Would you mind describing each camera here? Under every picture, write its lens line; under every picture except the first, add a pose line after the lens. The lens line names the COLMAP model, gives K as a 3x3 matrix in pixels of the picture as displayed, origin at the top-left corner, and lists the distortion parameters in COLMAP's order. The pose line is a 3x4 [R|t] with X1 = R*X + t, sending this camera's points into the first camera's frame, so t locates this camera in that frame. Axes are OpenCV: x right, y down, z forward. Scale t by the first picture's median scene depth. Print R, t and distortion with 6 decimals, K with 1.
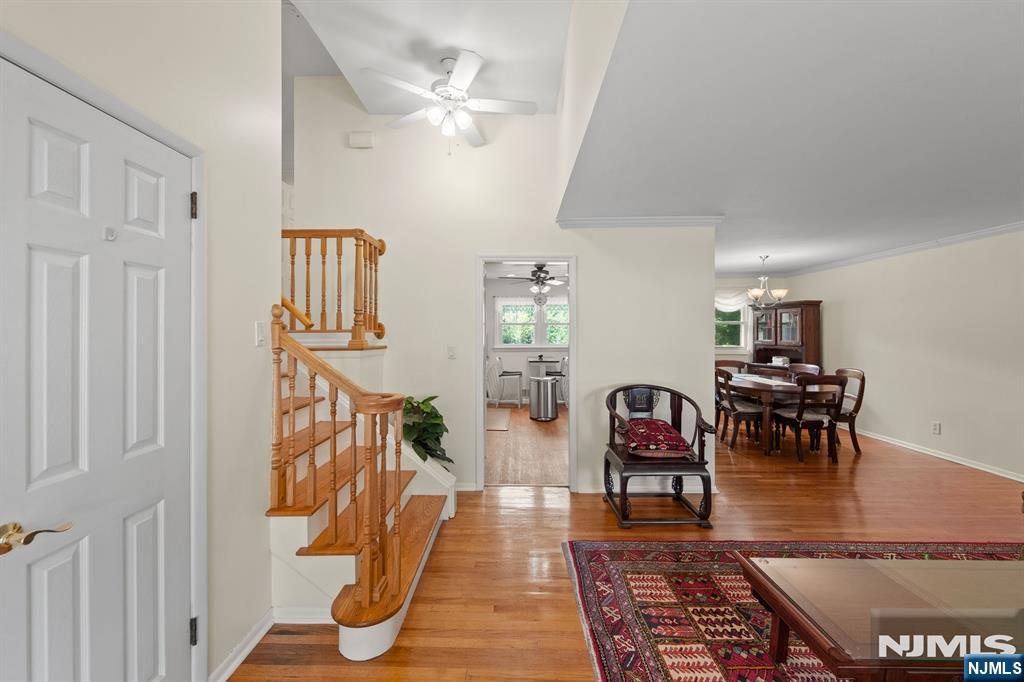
lens RADIAL K [[406.0, 0, 511.2], [0, 406.0, 334.5], [0, 0, 1]] dist [-0.002135, -0.000438]
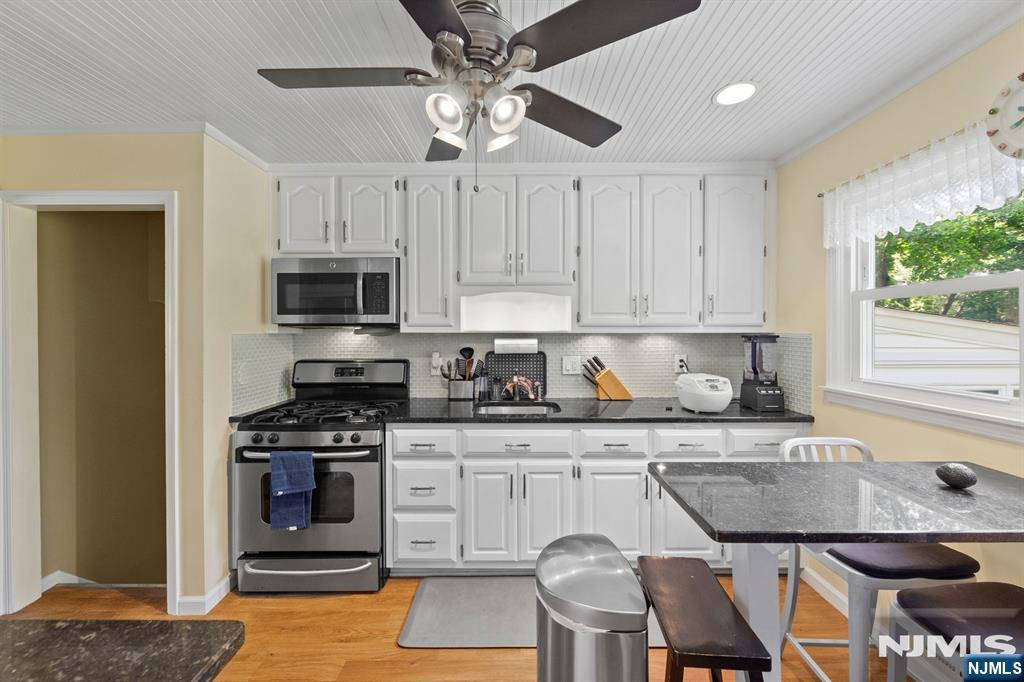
lens RADIAL K [[410.4, 0, 513.3], [0, 410.4, 332.5], [0, 0, 1]] dist [-0.004439, -0.000226]
pose [[0.010951, 0.005216, -0.999926, 0.758303], [-0.002423, 0.999984, 0.005190, -0.014646], [0.999937, 0.002366, 0.010964, 2.707885]]
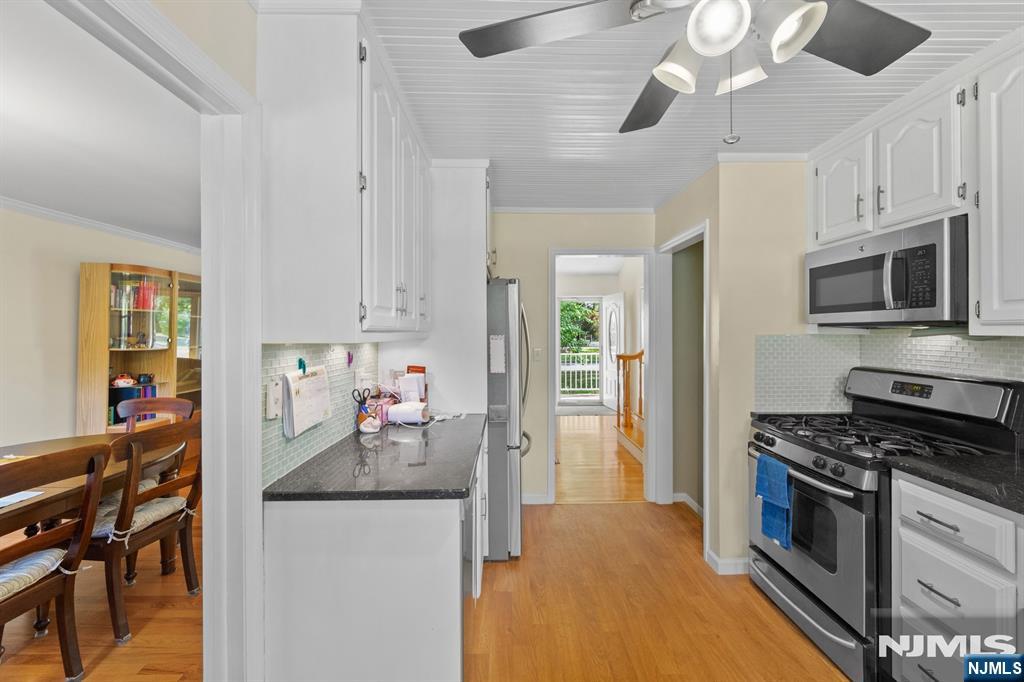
lens RADIAL K [[410.4, 0, 513.3], [0, 410.4, 332.5], [0, 0, 1]] dist [-0.004439, -0.000226]
pose [[-0.999489, 0.001660, -0.031933, 0.423054], [0.001364, 0.999956, 0.009288, -0.020237], [0.031947, 0.009240, -0.999447, 3.062526]]
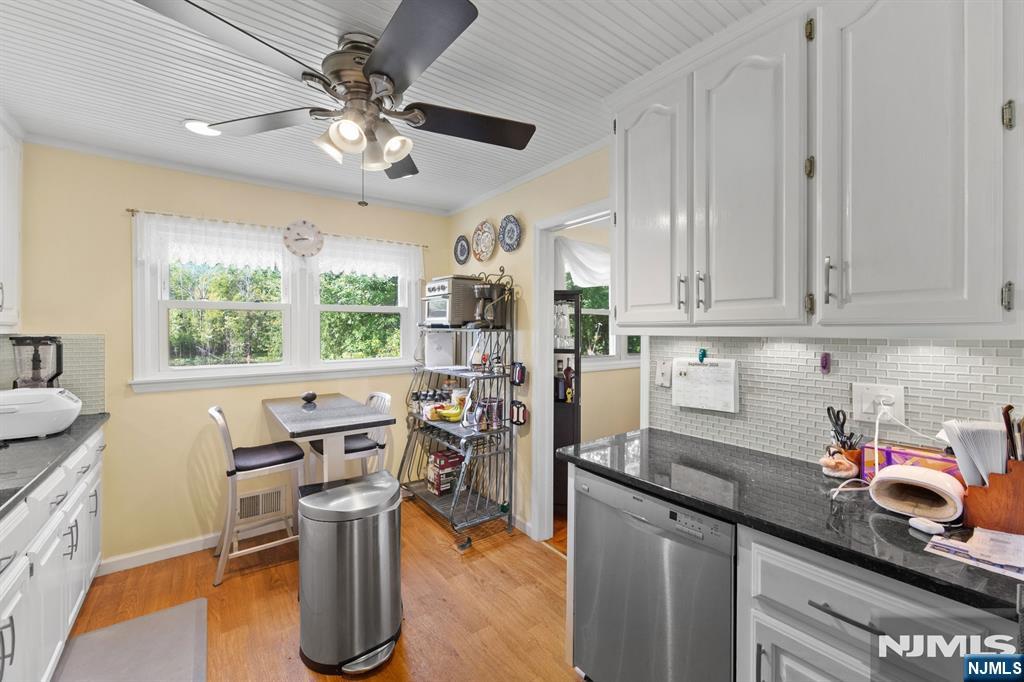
lens RADIAL K [[410.4, 0, 513.3], [0, 410.4, 332.5], [0, 0, 1]] dist [-0.004439, -0.000226]
pose [[0.788397, -0.004508, 0.615151, -0.019665], [0.005468, 0.999985, 0.000320, -0.007138], [-0.615143, 0.003112, 0.788409, 2.008275]]
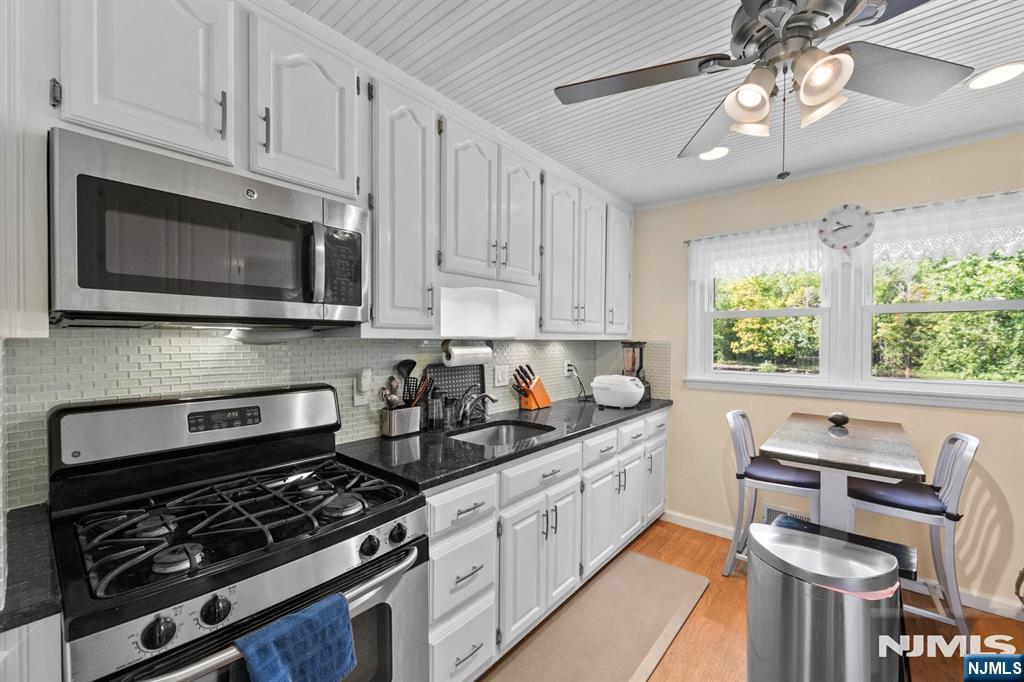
lens RADIAL K [[414.0, 0, 515.6], [0, 414.0, 344.6], [0, 0, 1]] dist [-0.001308, -0.000193]
pose [[0.779199, 0.012177, -0.626658, 0.254130], [-0.006674, 0.999916, 0.011132, -0.006755], [0.626741, -0.004492, 0.779215, 2.057962]]
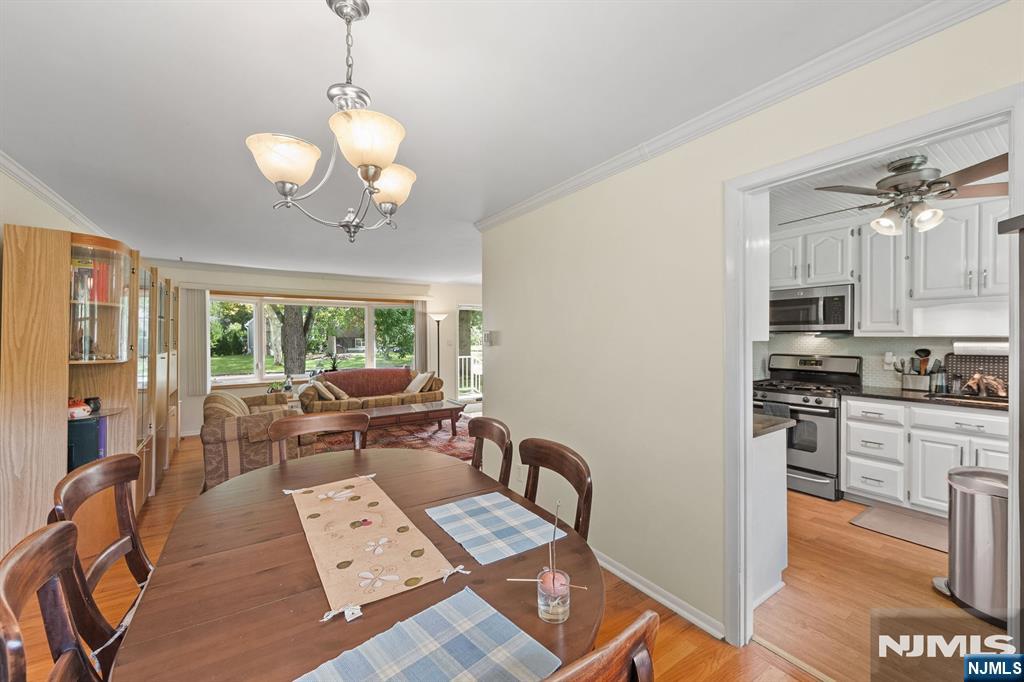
lens RADIAL K [[404.8, 0, 512.6], [0, 404.8, 340.0], [0, 0, 1]] dist [0.001787, -0.000111]
pose [[-0.818022, 0.007376, -0.575140, 1.601944], [-0.001019, 0.999898, 0.014272, -0.015078], [0.575186, 0.012261, -0.817931, 2.930337]]
